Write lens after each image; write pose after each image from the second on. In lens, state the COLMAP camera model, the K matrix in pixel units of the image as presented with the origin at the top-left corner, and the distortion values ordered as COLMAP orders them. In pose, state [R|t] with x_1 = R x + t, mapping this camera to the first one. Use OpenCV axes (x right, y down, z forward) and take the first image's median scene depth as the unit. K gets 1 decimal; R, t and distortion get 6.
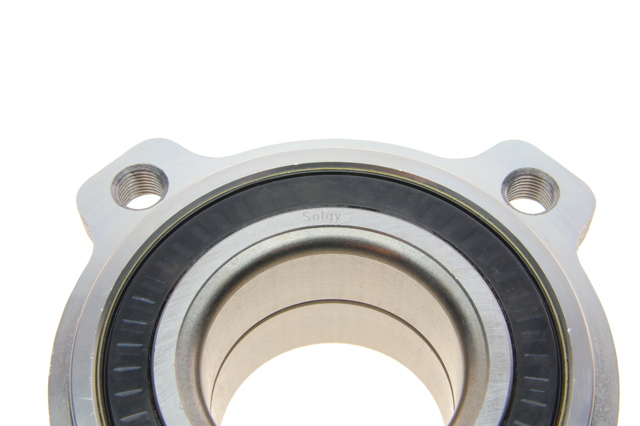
lens RADIAL K [[1446.7, 0, 320.1], [0, 1446.7, 214.6], [0, 0, 1]] dist [-0.431521, 0.000000]
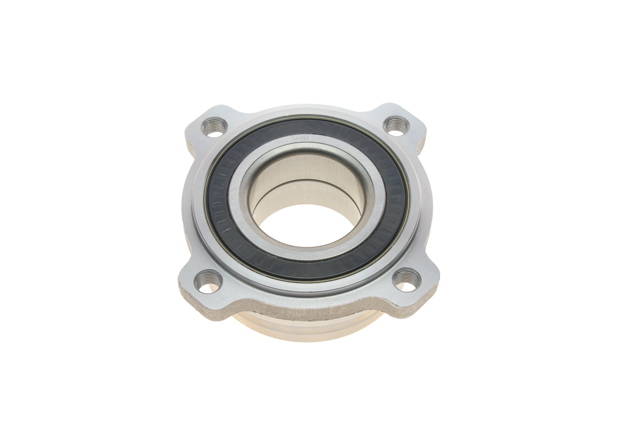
lens RADIAL K [[1446.7, 0, 319.8], [0, 1446.7, 212.5], [0, 0, 1]] dist [-0.431521, 0.000000]
pose [[0.999357, -0.017090, 0.031524, -0.040496], [0.016900, 0.999837, 0.006282, 0.101361], [-0.031627, -0.005745, 0.999483, -1.206801]]
